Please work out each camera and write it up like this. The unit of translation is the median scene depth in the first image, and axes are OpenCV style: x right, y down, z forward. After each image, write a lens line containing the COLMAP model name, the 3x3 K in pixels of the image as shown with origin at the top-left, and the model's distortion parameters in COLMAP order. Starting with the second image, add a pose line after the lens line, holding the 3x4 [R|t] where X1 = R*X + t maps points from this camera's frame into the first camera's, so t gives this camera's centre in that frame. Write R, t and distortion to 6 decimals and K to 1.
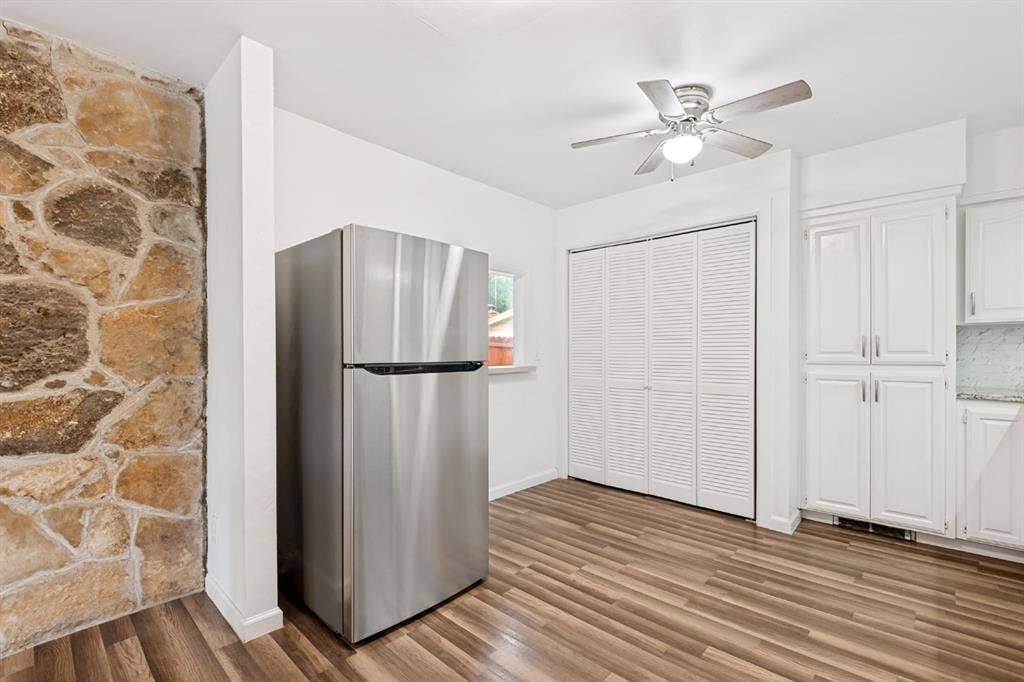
lens RADIAL K [[459.1, 0, 510.2], [0, 459.1, 355.4], [0, 0, 1]] dist [0.004107, -0.004598]
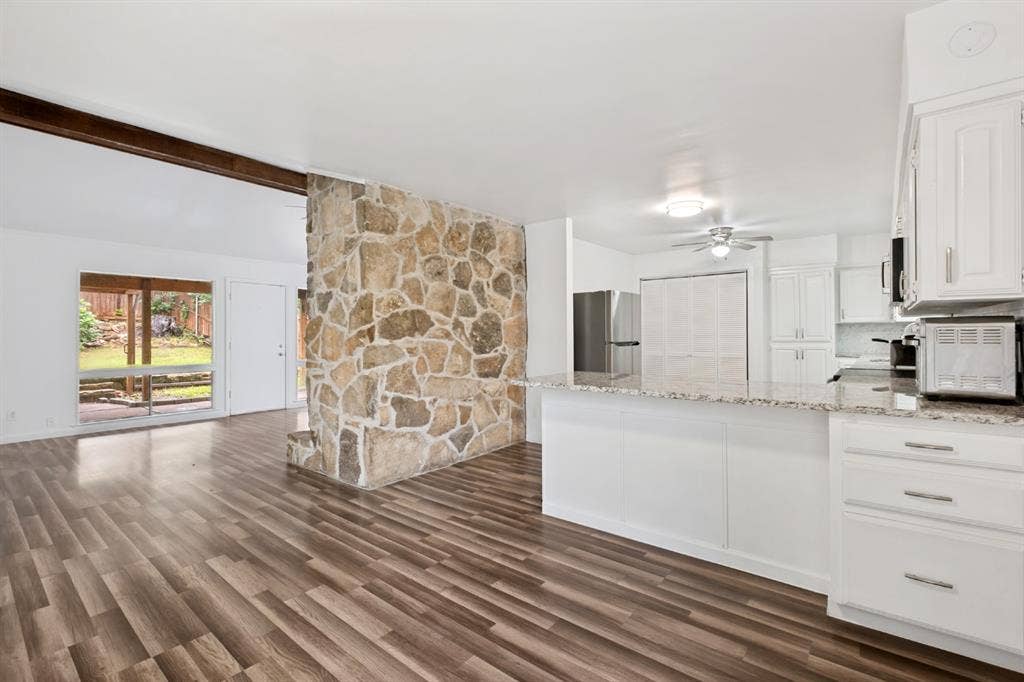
lens RADIAL K [[459.1, 0, 521.8], [0, 459.1, 331.3], [0, 0, 1]] dist [0.004107, -0.004598]
pose [[0.996367, -0.004690, 0.085037, -0.963824], [0.006171, 0.999834, -0.017156, -0.001624], [-0.084943, 0.017619, 0.996230, -1.433843]]
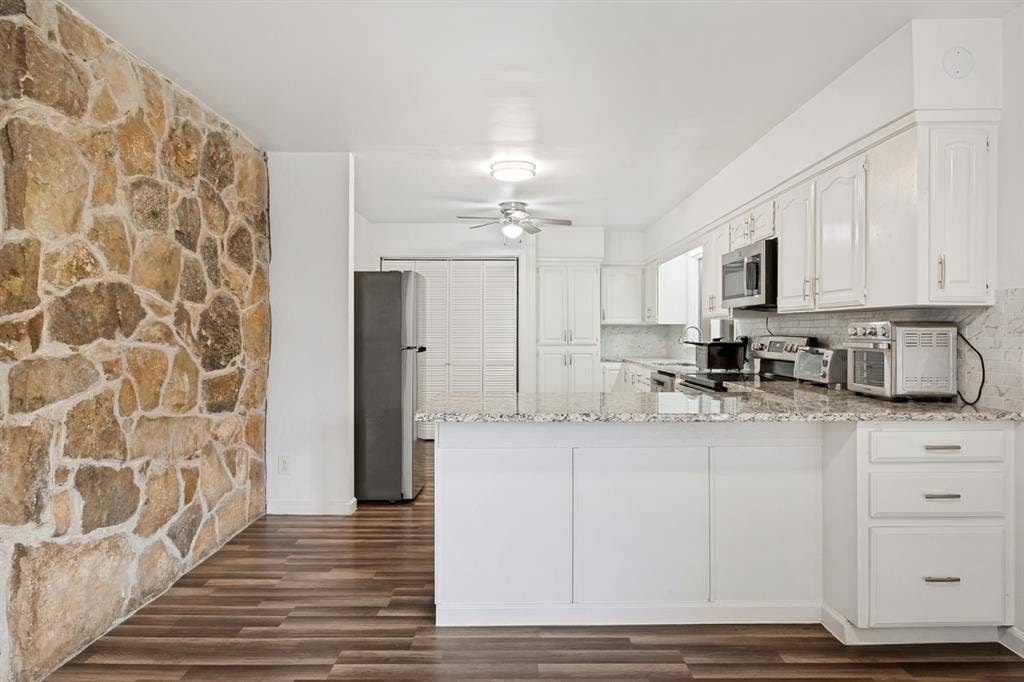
lens RADIAL K [[612.0, 0, 519.1], [0, 612.0, 329.1], [0, 0, 1]] dist [-0.005724, -0.000032]
pose [[0.722928, 0.006964, 0.690888, -1.517787], [0.006045, 0.999847, -0.016403, -0.008463], [-0.690896, 0.016035, 0.722776, -0.935299]]
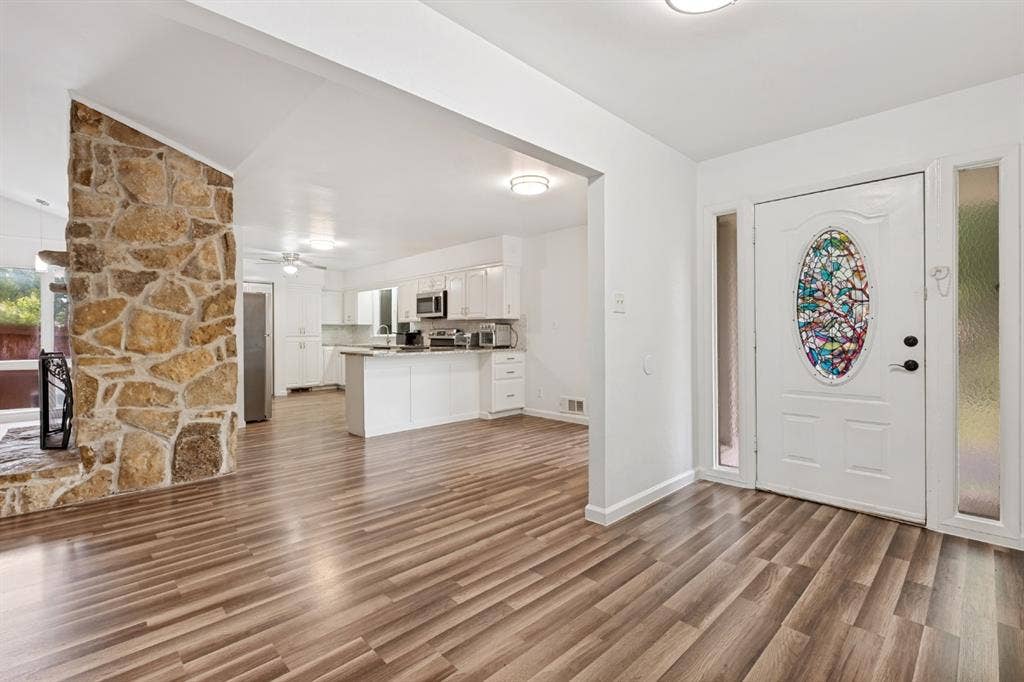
lens RADIAL K [[462.4, 0, 517.8], [0, 462.4, 333.3], [0, 0, 1]] dist [0.002167, -0.001859]
pose [[0.036172, 0.001962, 0.999344, -3.225270], [0.015459, 0.999877, -0.002522, 0.038495], [-0.999226, 0.015540, 0.036137, -0.813904]]
